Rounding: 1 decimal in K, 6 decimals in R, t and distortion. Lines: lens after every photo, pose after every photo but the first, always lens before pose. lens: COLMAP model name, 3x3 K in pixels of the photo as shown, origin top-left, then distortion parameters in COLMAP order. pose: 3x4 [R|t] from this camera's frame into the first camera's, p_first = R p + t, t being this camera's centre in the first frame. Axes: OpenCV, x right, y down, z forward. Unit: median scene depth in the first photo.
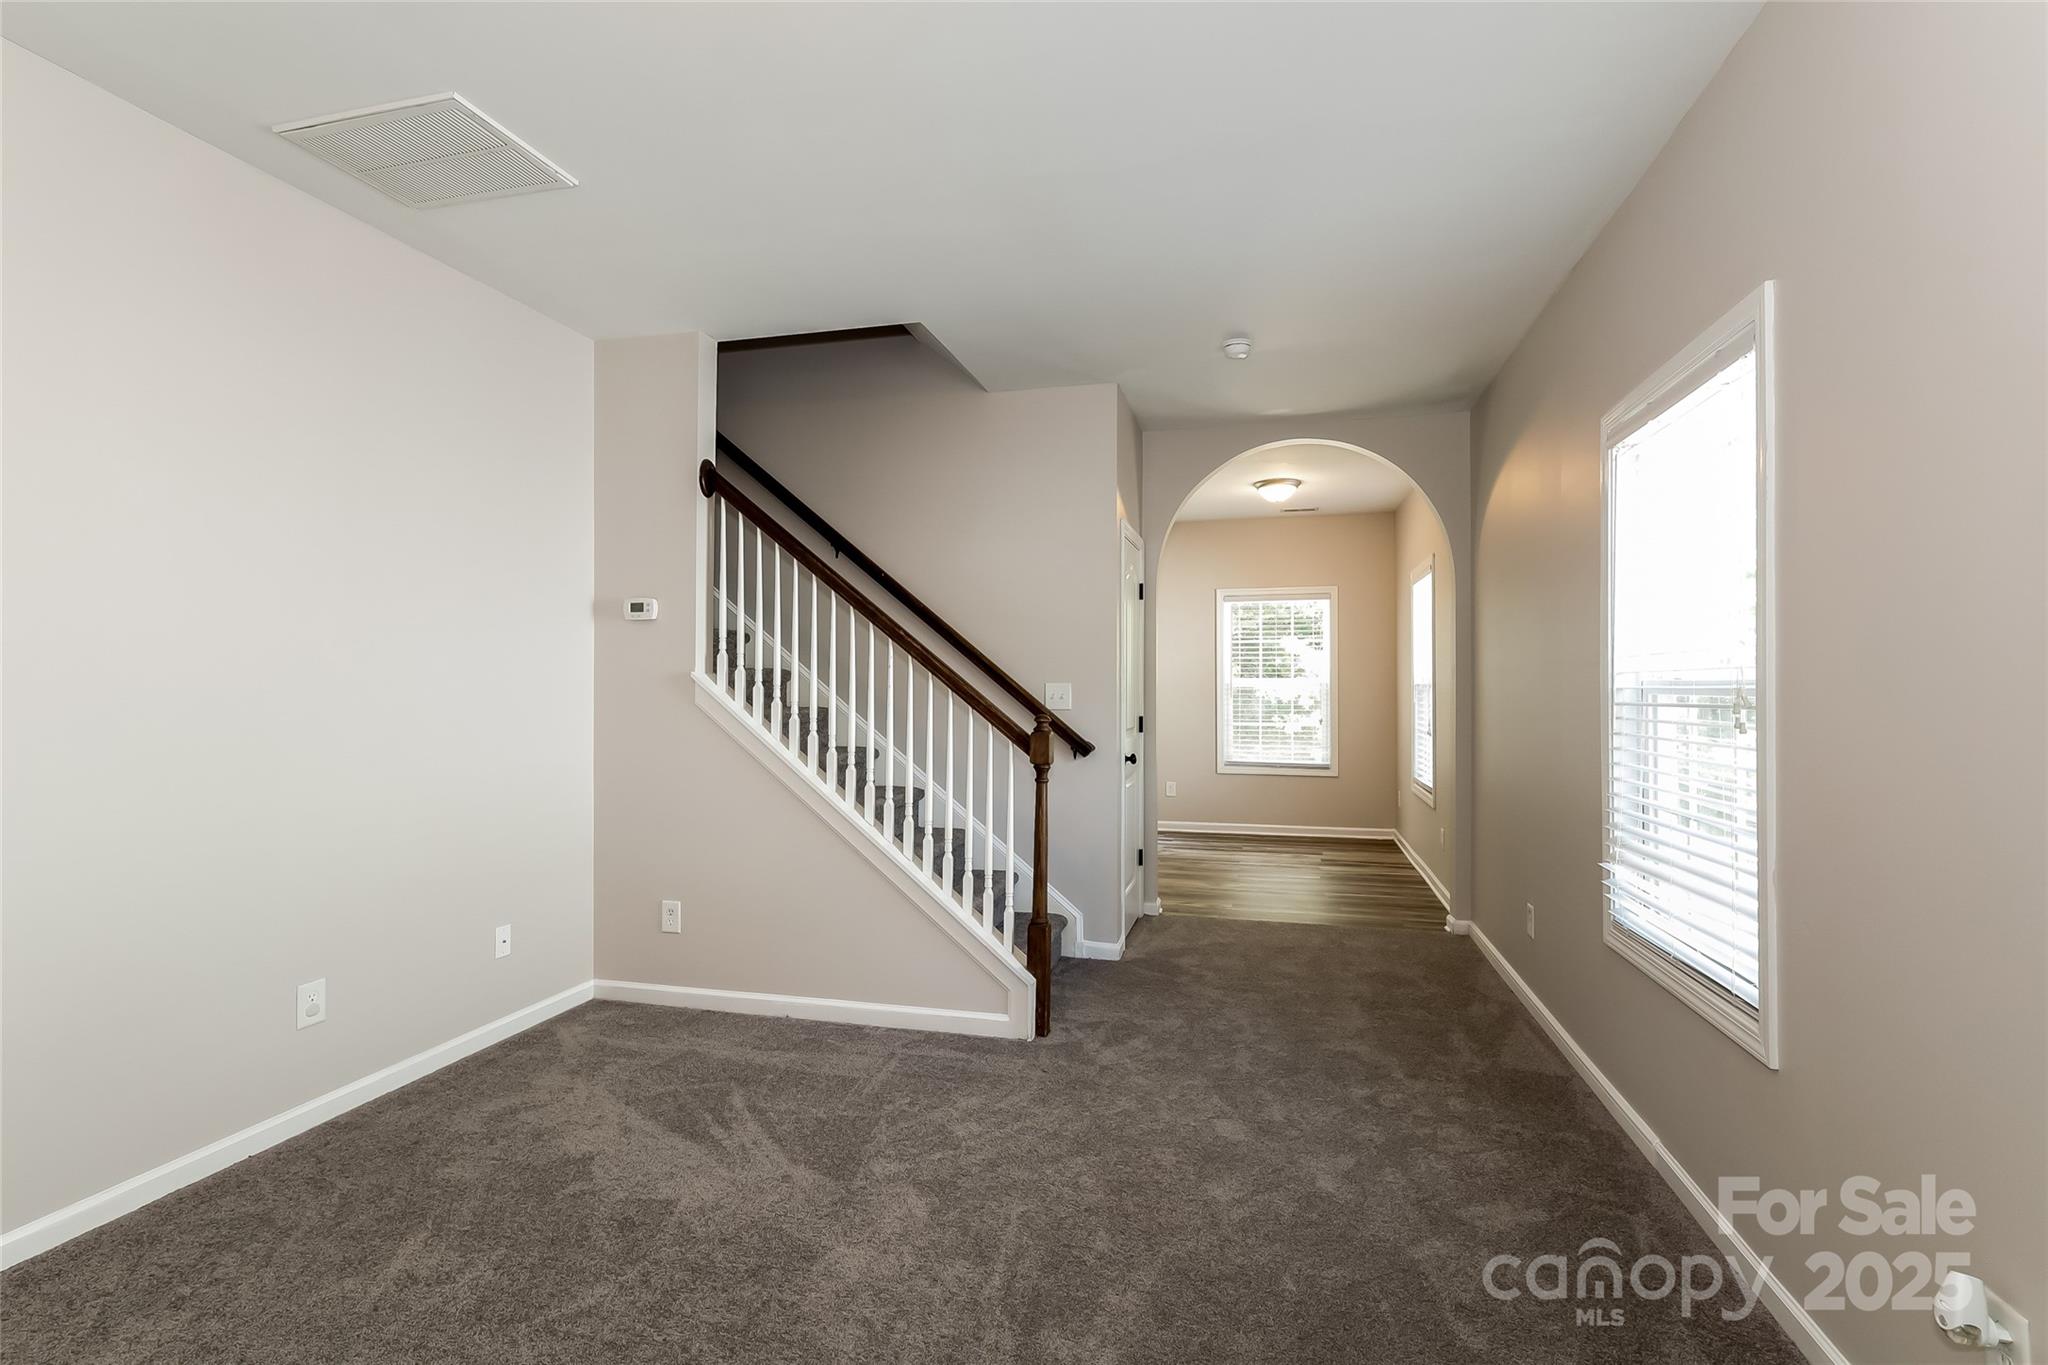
lens RADIAL K [[962.1, 0, 1025.9], [0, 962.1, 674.0], [0, 0, 1]] dist [0.001148, -0.002888]
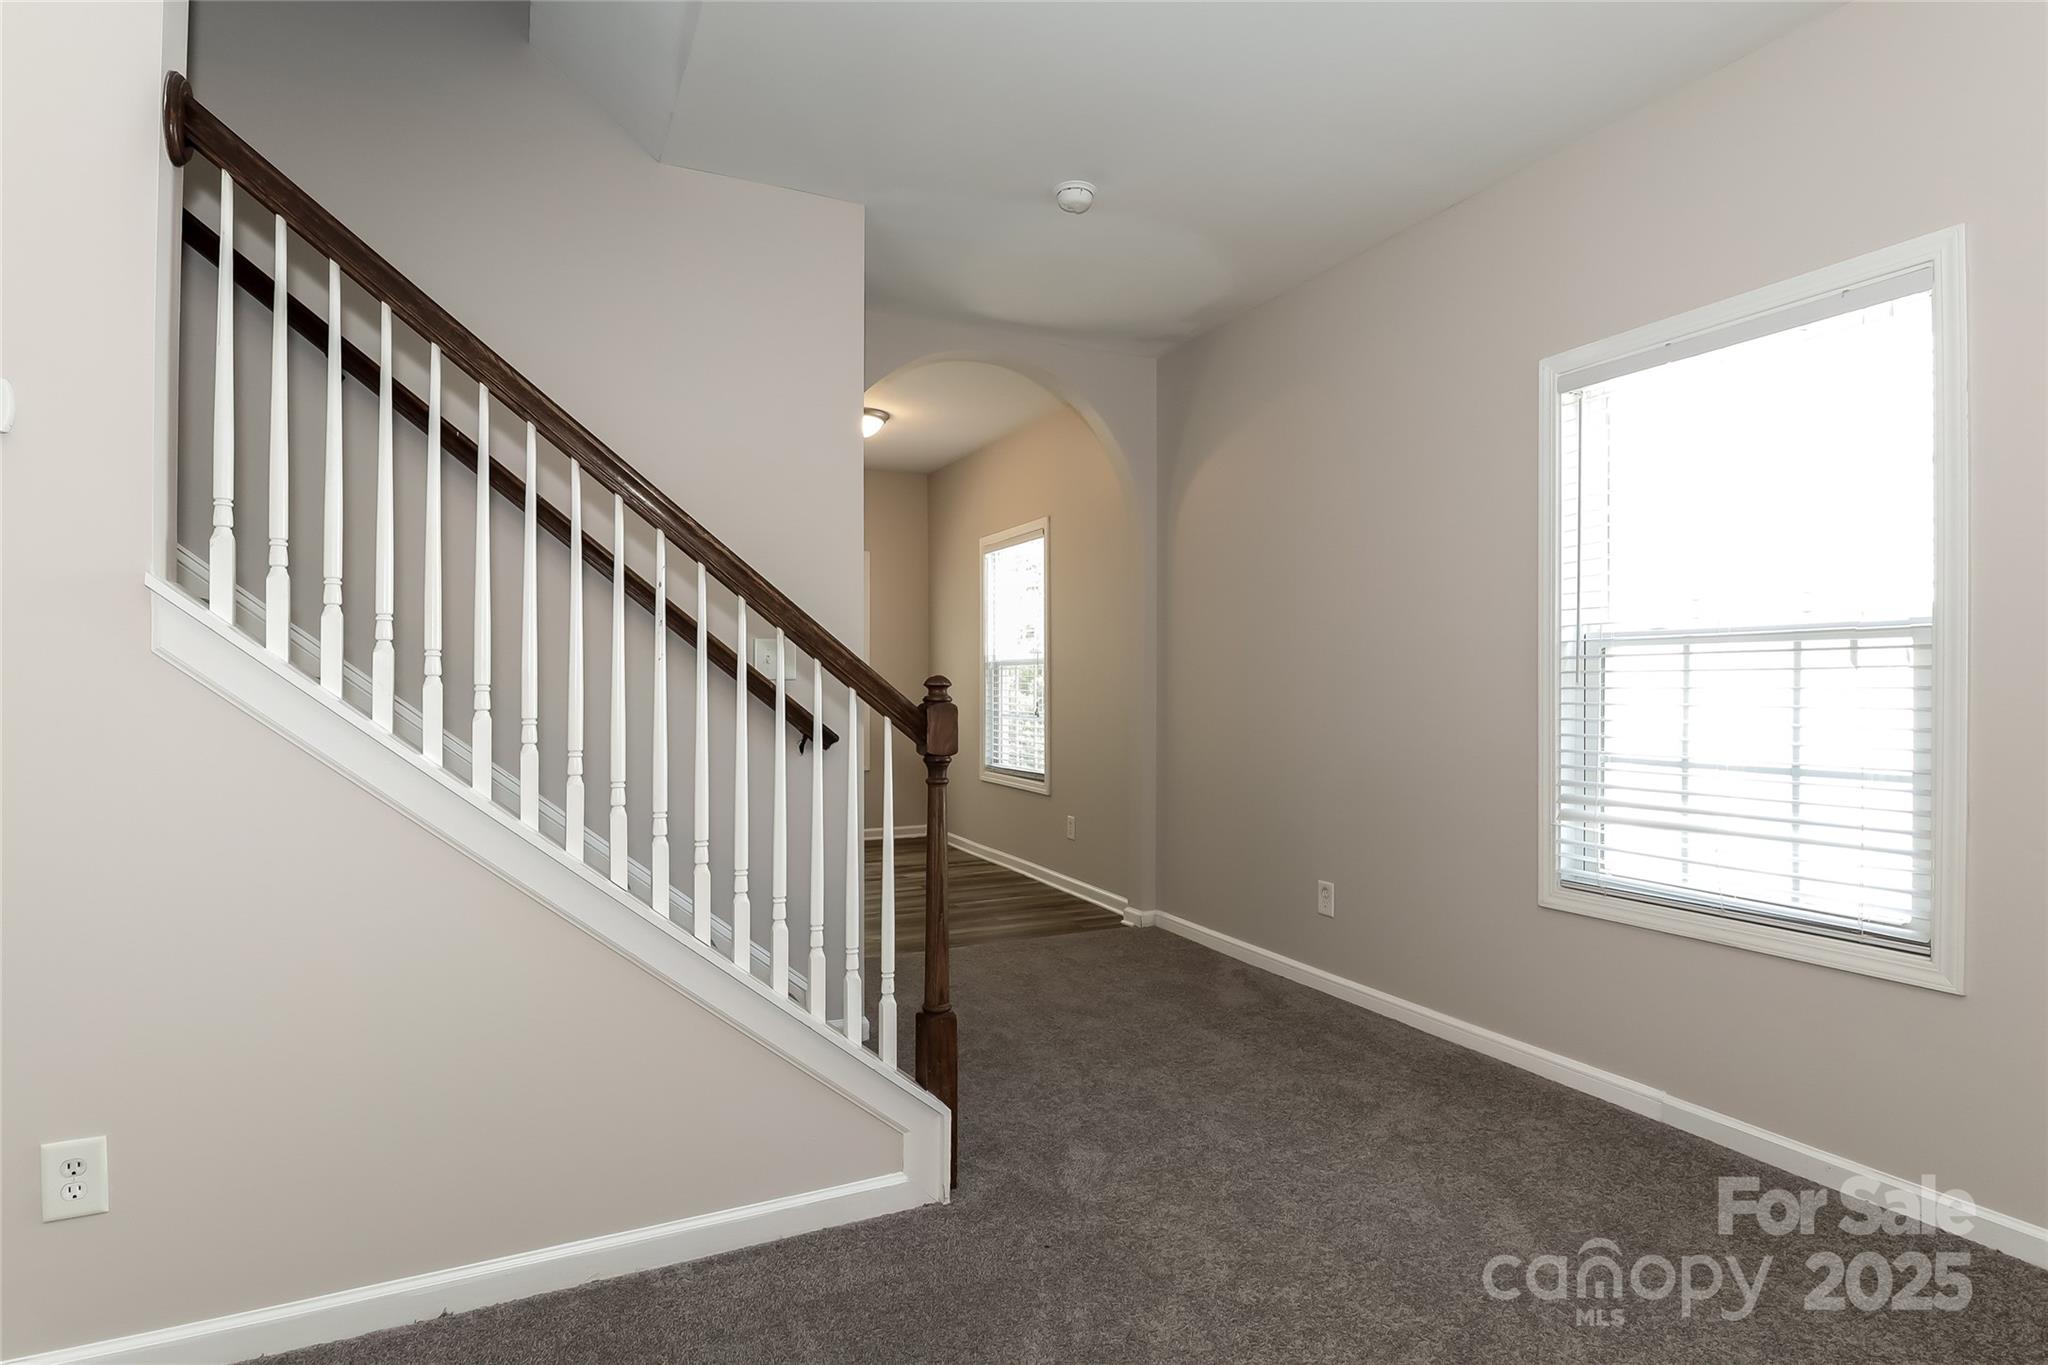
lens RADIAL K [[1024.4, 0, 1020.3], [0, 1024.4, 689.0], [0, 0, 1]] dist [-0.010989, 0.000273]
pose [[0.760804, -0.004056, 0.648969, -0.375496], [-0.007077, 0.999869, 0.014546, 0.041033], [-0.648943, -0.015659, 0.760676, 0.464816]]
